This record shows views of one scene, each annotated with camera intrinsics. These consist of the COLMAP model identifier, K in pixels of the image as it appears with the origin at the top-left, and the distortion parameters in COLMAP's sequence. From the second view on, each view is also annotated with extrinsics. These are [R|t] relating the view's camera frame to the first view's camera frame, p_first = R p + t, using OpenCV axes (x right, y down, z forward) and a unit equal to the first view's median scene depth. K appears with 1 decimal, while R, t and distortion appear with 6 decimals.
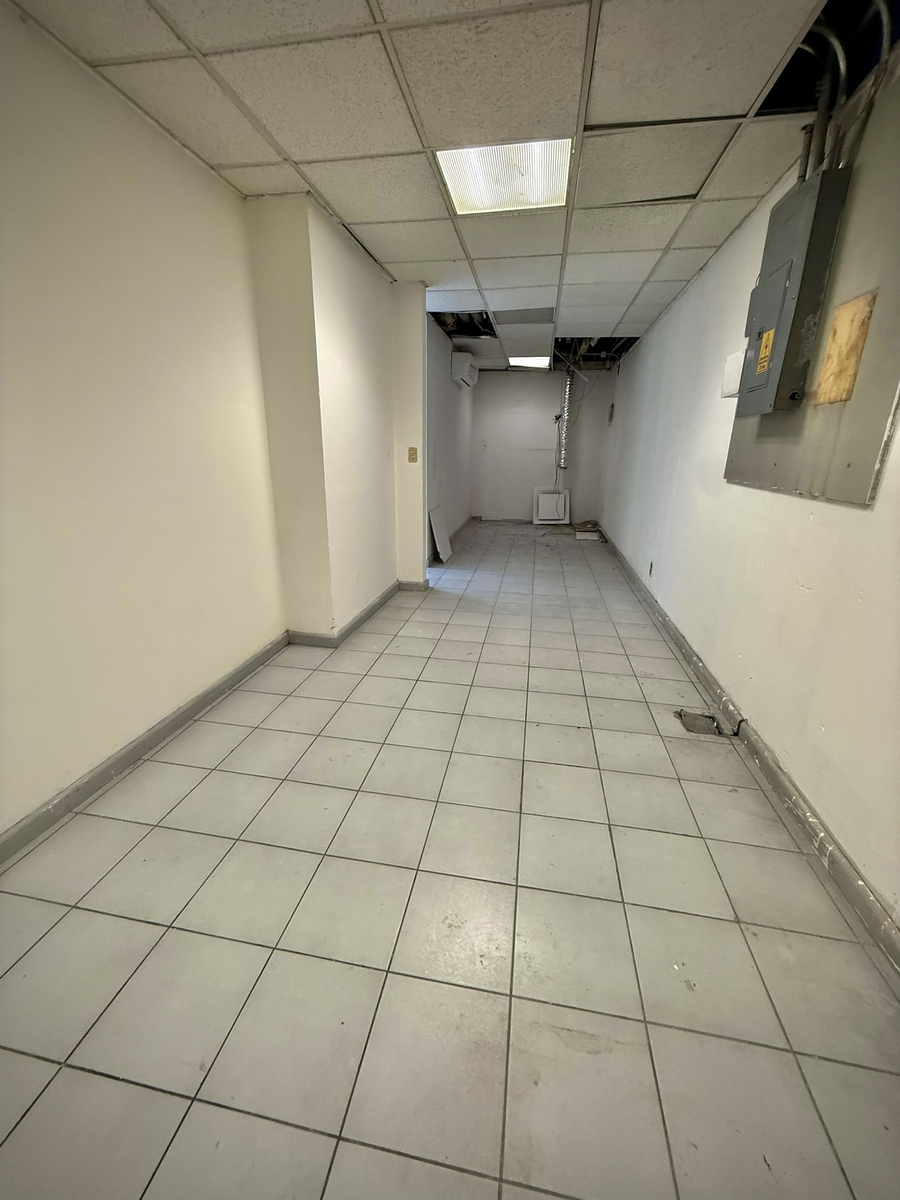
lens RADIAL K [[478.1, 0, 449.5], [0, 478.1, 596.8], [0, 0, 1]] dist [-0.000486, 0.000099]
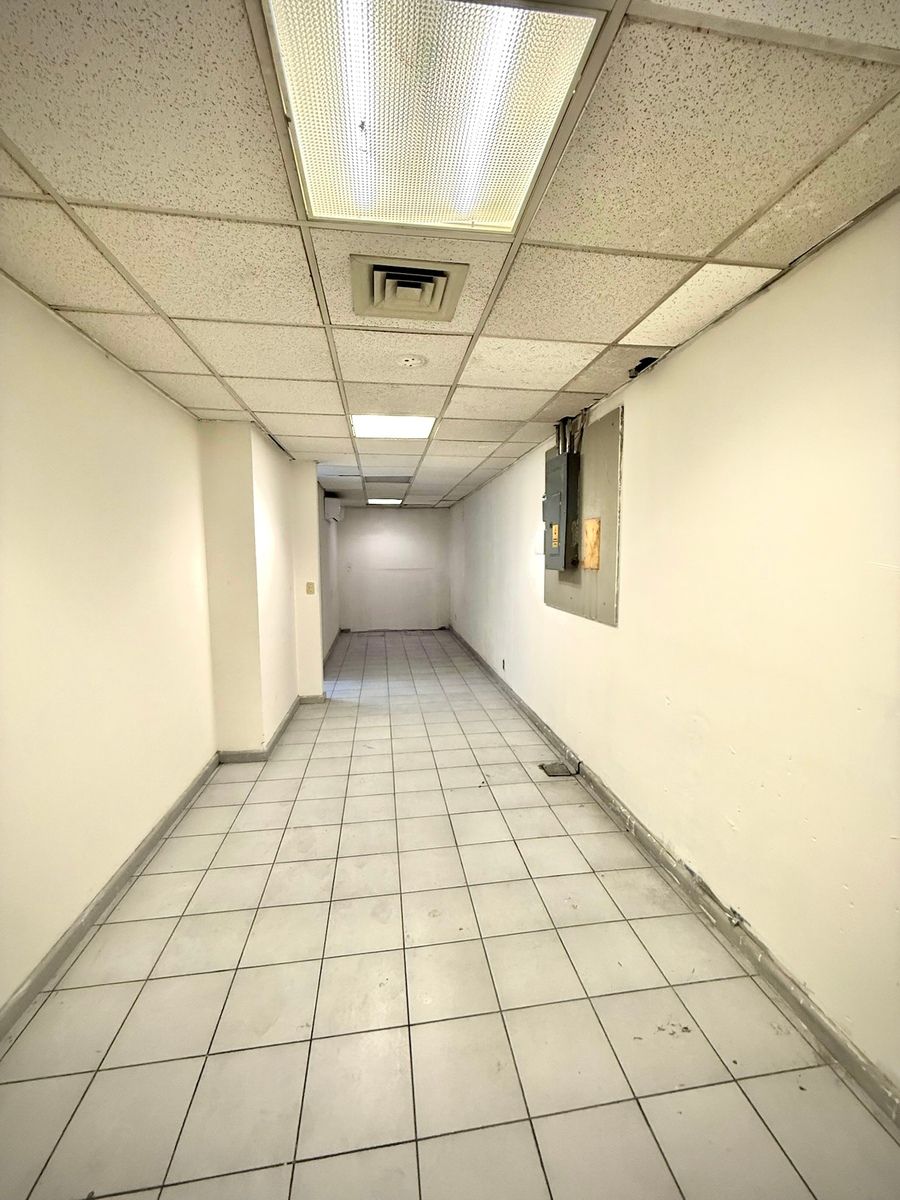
lens RADIAL K [[478.1, 0, 449.5], [0, 478.1, 596.8], [0, 0, 1]] dist [-0.000486, 0.000099]
pose [[0.948225, -0.047417, 0.314038, -0.169099], [0.113295, 0.974240, -0.194987, -0.002646], [-0.296703, 0.220470, 0.929172, -0.294120]]
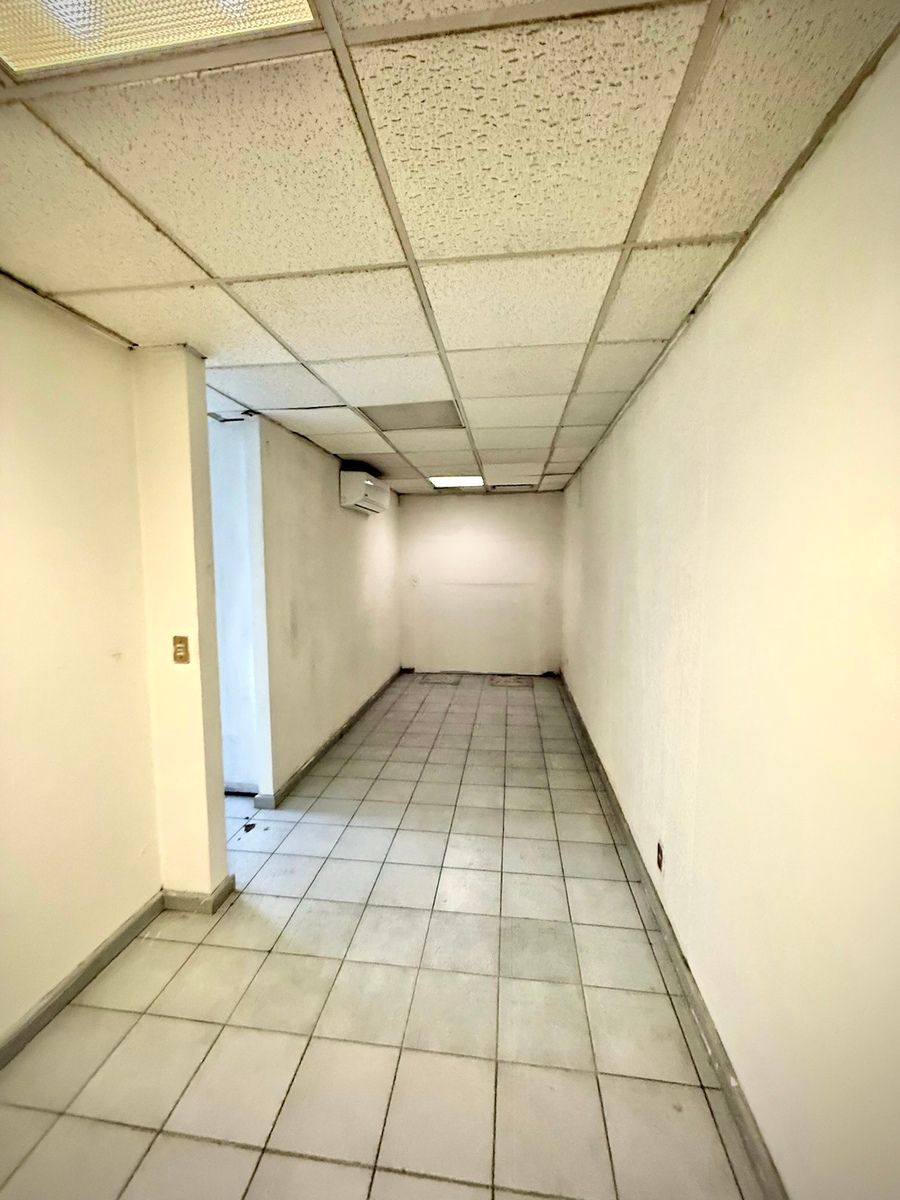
lens RADIAL K [[478.1, 0, 449.5], [0, 478.1, 596.8], [0, 0, 1]] dist [-0.000486, 0.000099]
pose [[0.998551, -0.022730, 0.048771, 0.257739], [0.033077, 0.974213, -0.223191, -0.311397], [-0.042440, 0.224481, 0.973554, 0.646117]]
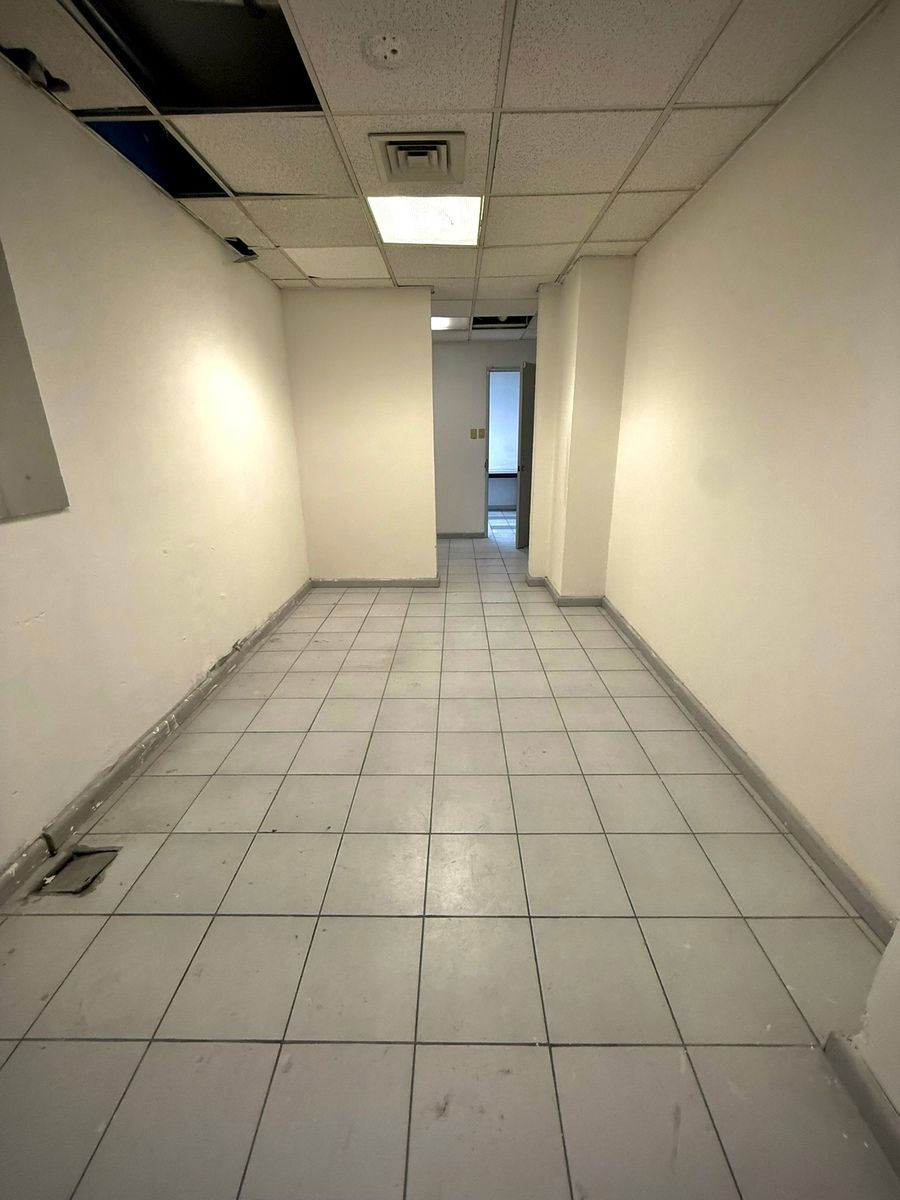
lens RADIAL K [[478.1, 0, 449.5], [0, 478.1, 596.8], [0, 0, 1]] dist [-0.000486, 0.000099]
pose [[-0.986537, 0.048516, -0.156176, 0.074132], [-0.051584, 0.813916, 0.578688, -0.364193], [0.155190, 0.578953, -0.800456, 1.090403]]
